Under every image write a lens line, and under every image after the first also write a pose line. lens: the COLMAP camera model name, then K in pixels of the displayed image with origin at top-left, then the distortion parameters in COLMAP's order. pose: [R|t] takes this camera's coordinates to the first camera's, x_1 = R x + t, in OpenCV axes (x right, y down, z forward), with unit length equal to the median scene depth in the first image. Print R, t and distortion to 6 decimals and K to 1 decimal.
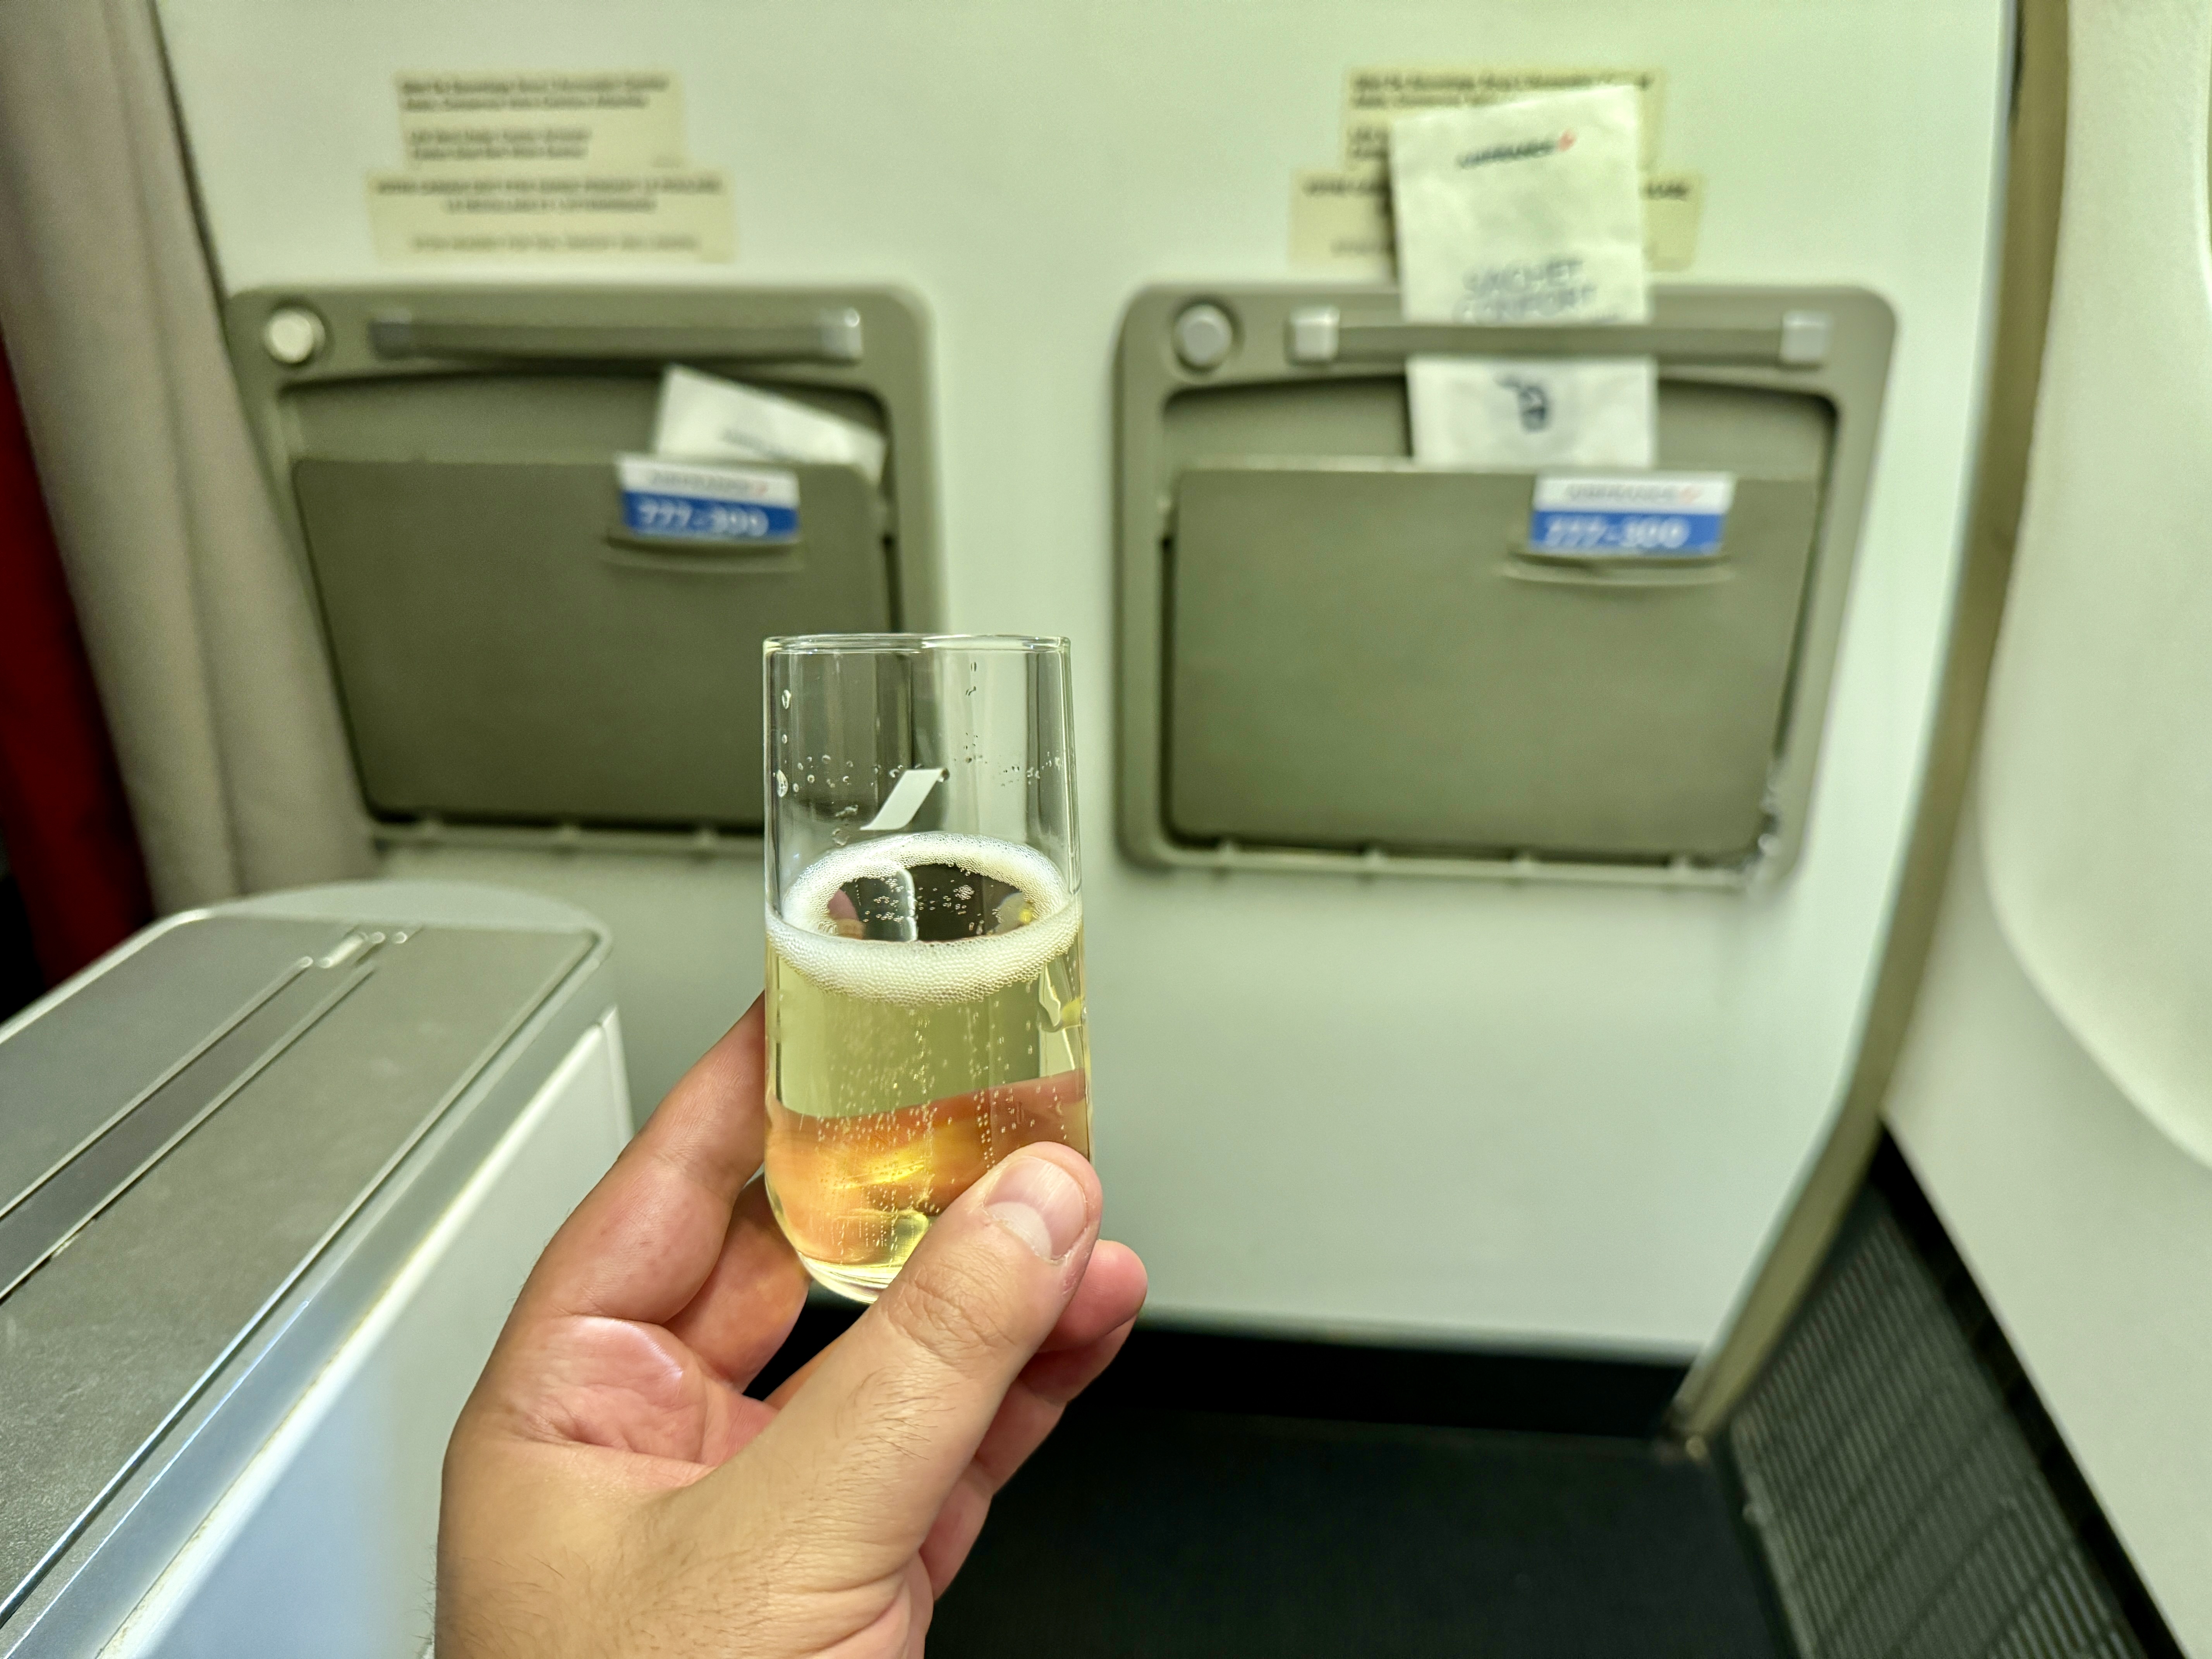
lens RADIAL K [[1604.9, 0, 1094.8], [0, 1604.9, 845.3], [0, 0, 1]] dist [0.001467, -0.031783]
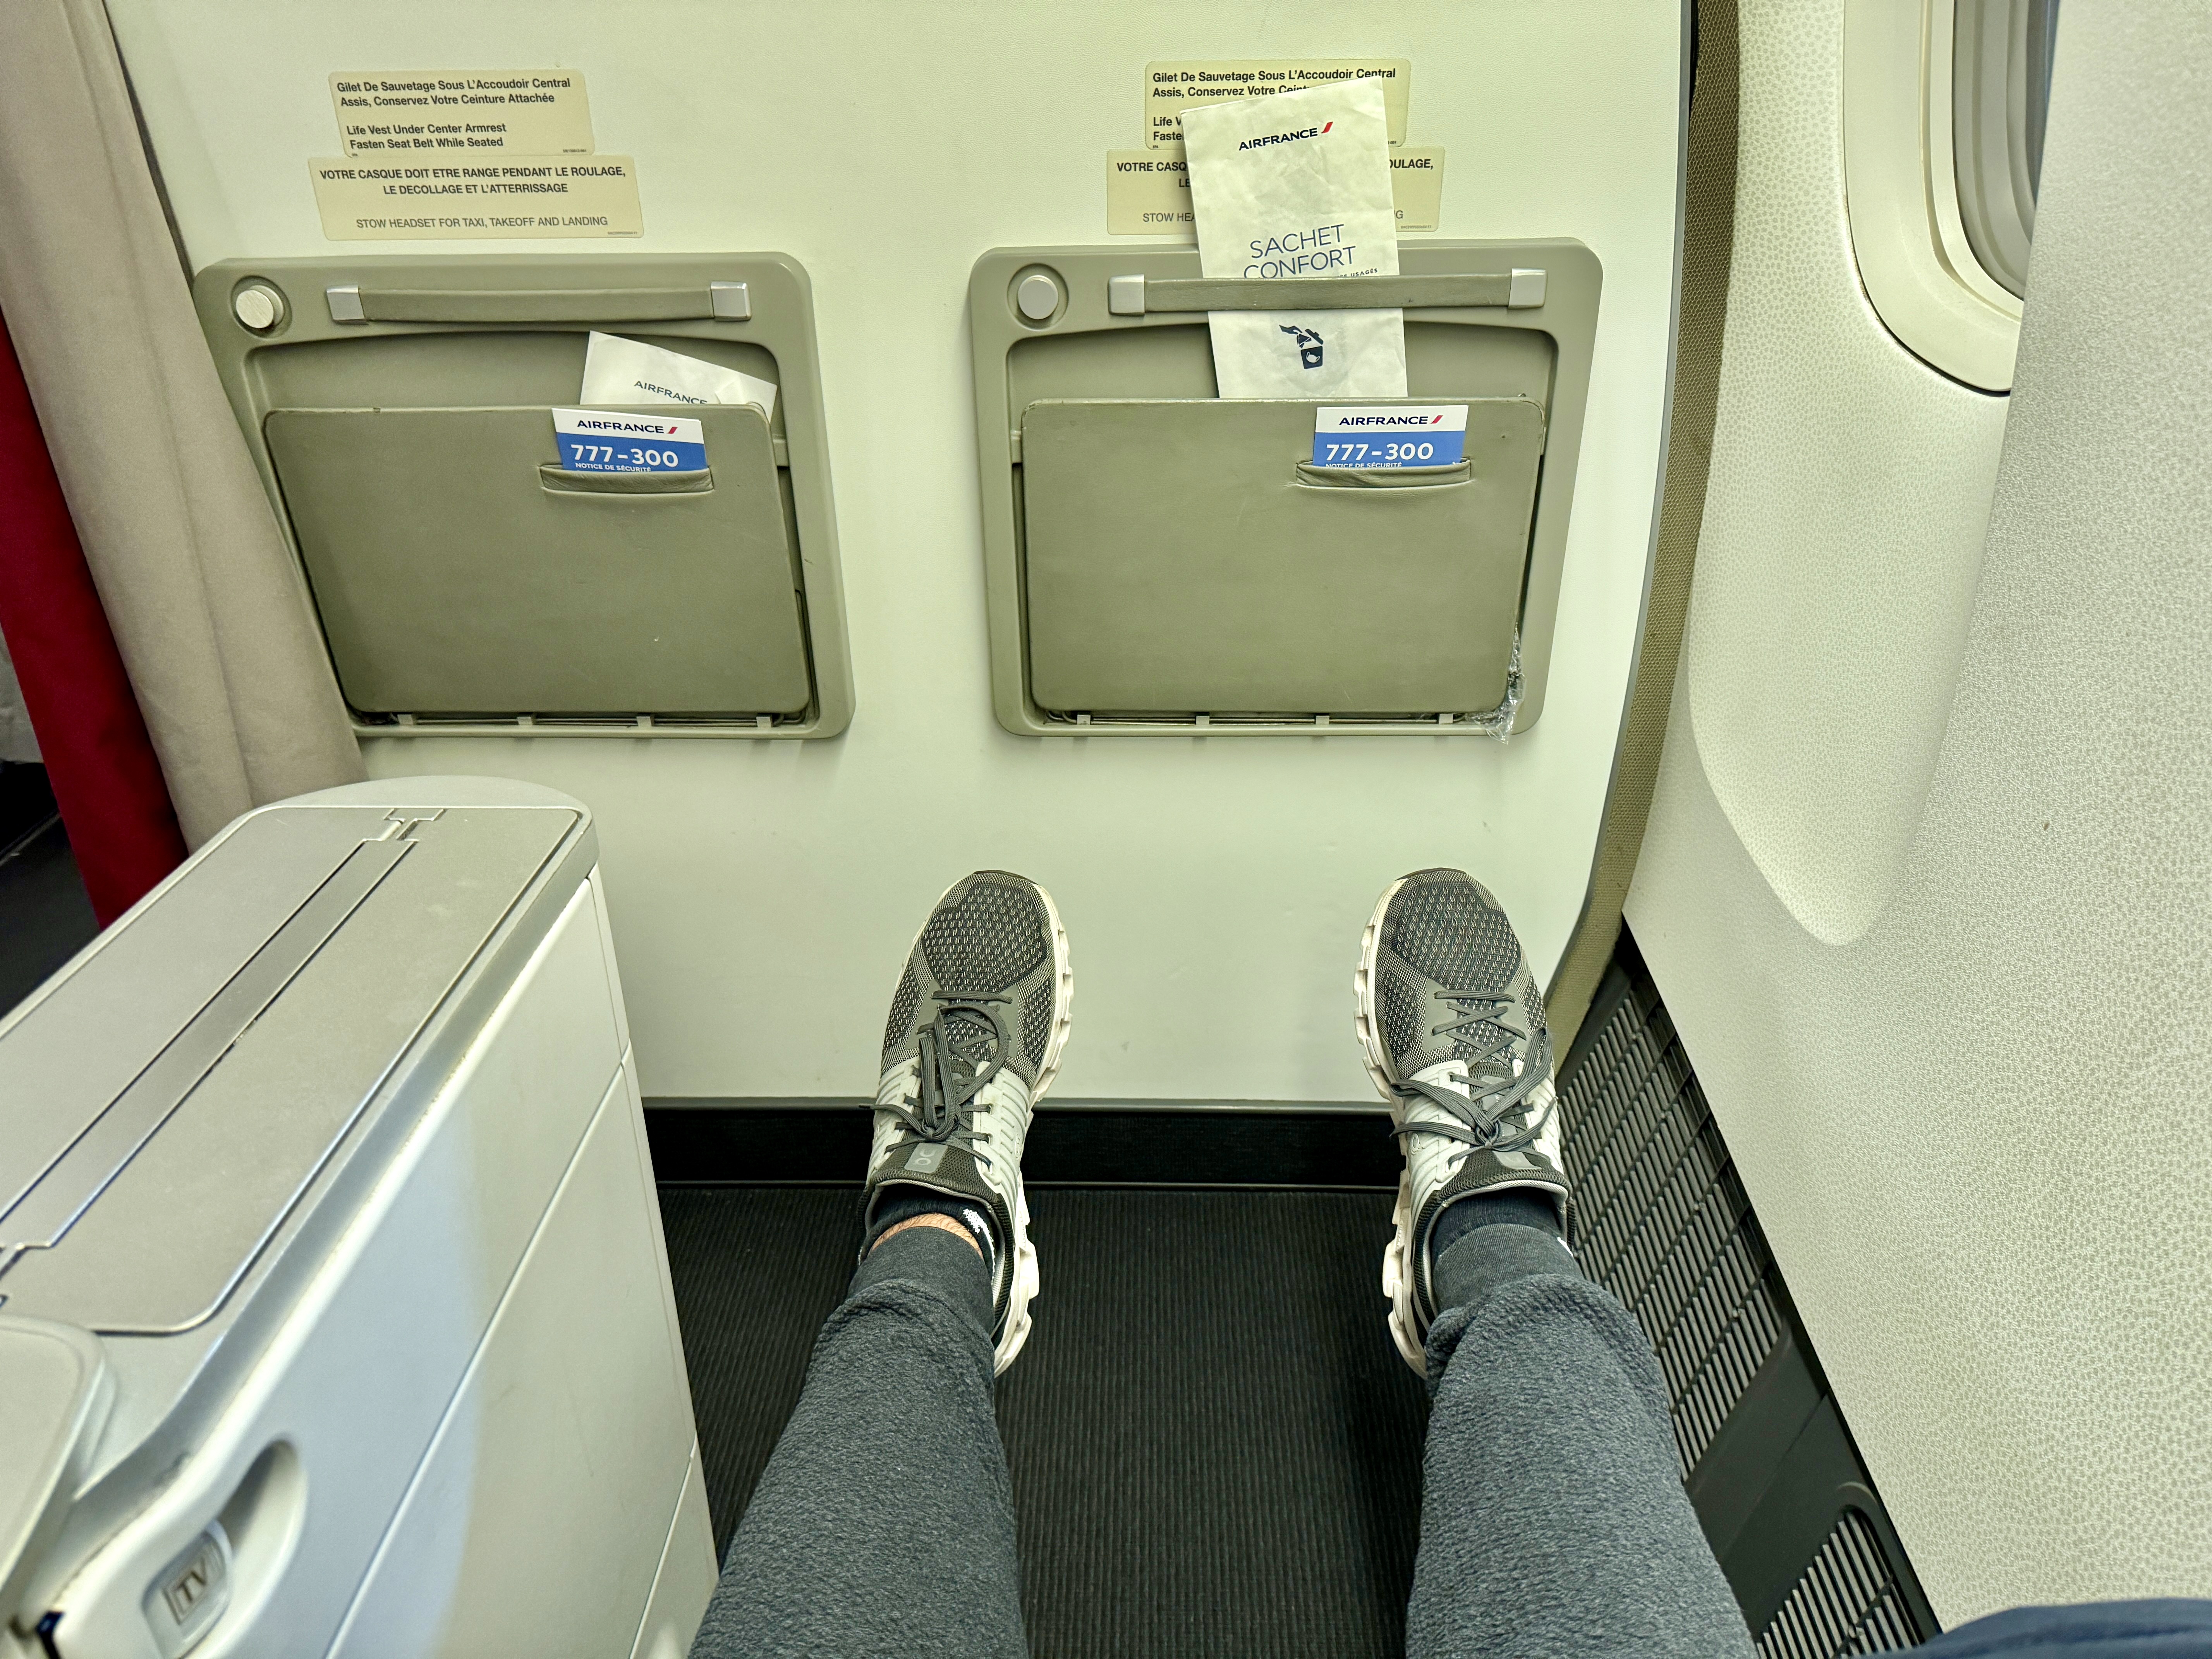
lens RADIAL K [[1604.9, 0, 1104.8], [0, 1604.9, 833.2], [0, 0, 1]] dist [0.001467, -0.031783]
pose [[0.997909, -0.040696, 0.050218, 0.040904], [0.036349, 0.995750, 0.084620, -0.015101], [-0.053448, -0.082618, 0.995147, -0.231447]]
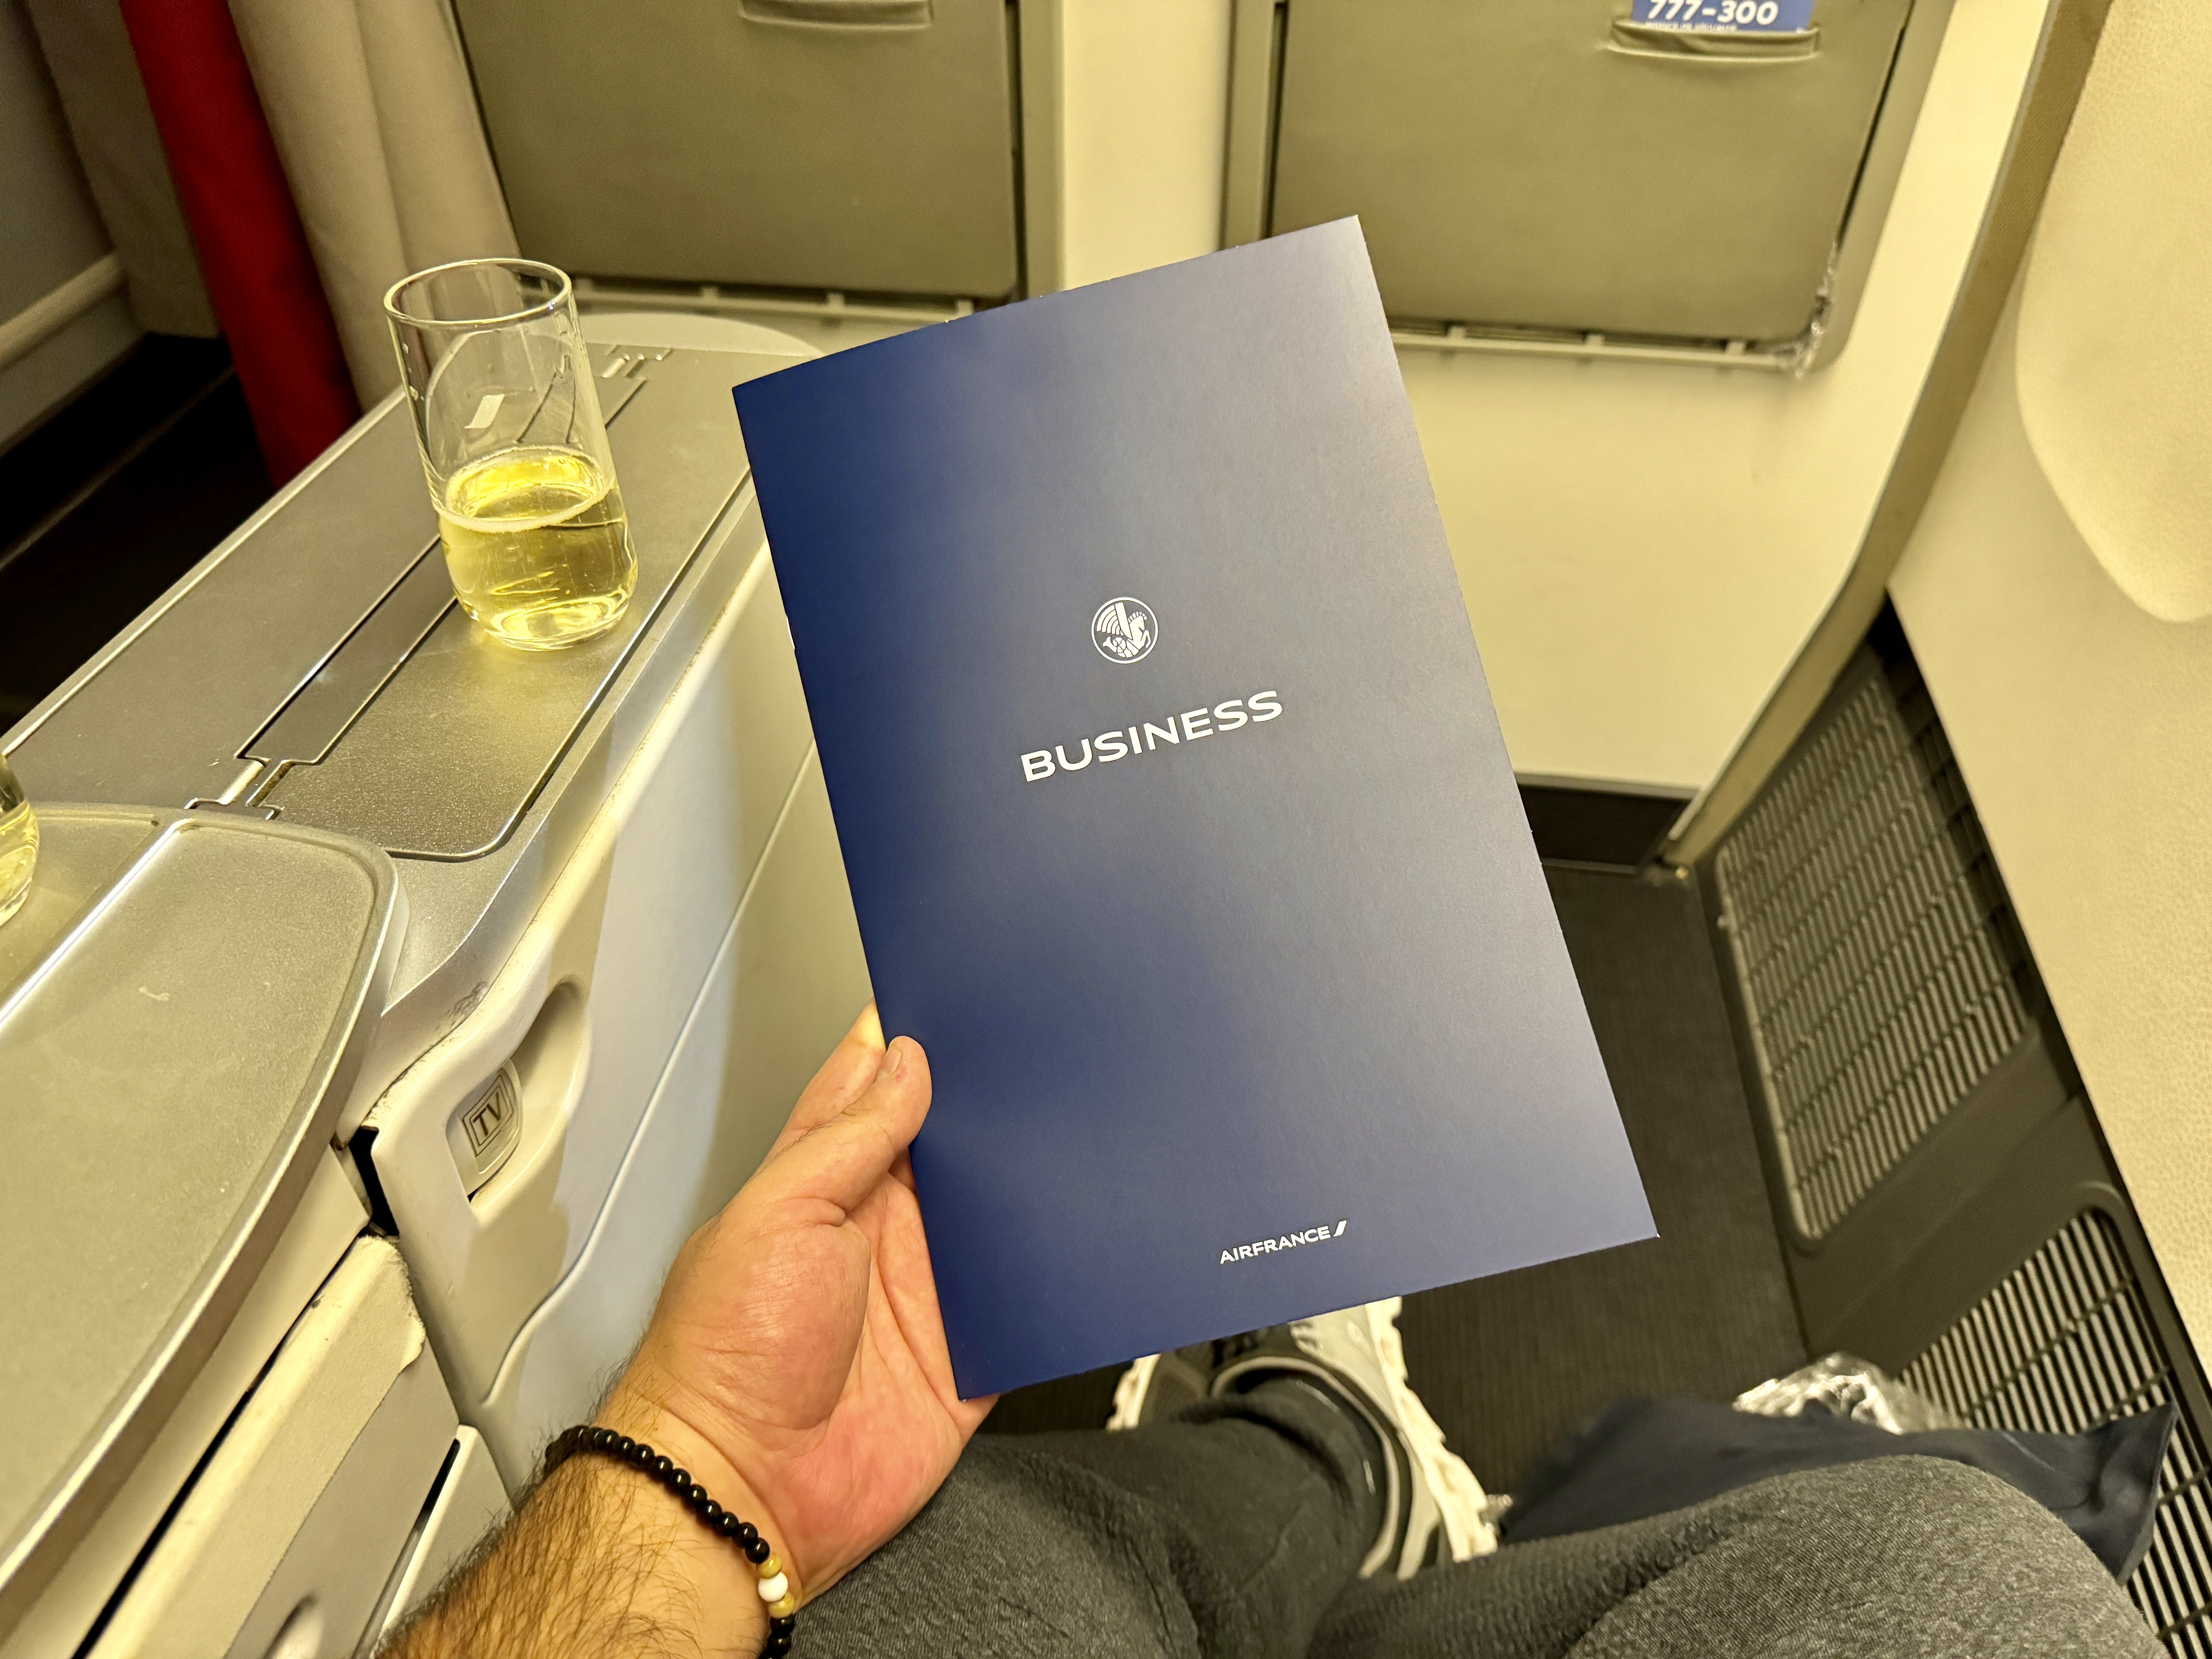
lens RADIAL K [[1604.9, 0, 1100.9], [0, 1604.9, 864.0], [0, 0, 1]] dist [0.001467, -0.031783]
pose [[0.999553, 0.026156, -0.014457, -0.044254], [-0.020663, 0.954332, 0.298031, 0.034396], [0.021592, -0.297599, 0.954447, -0.165473]]
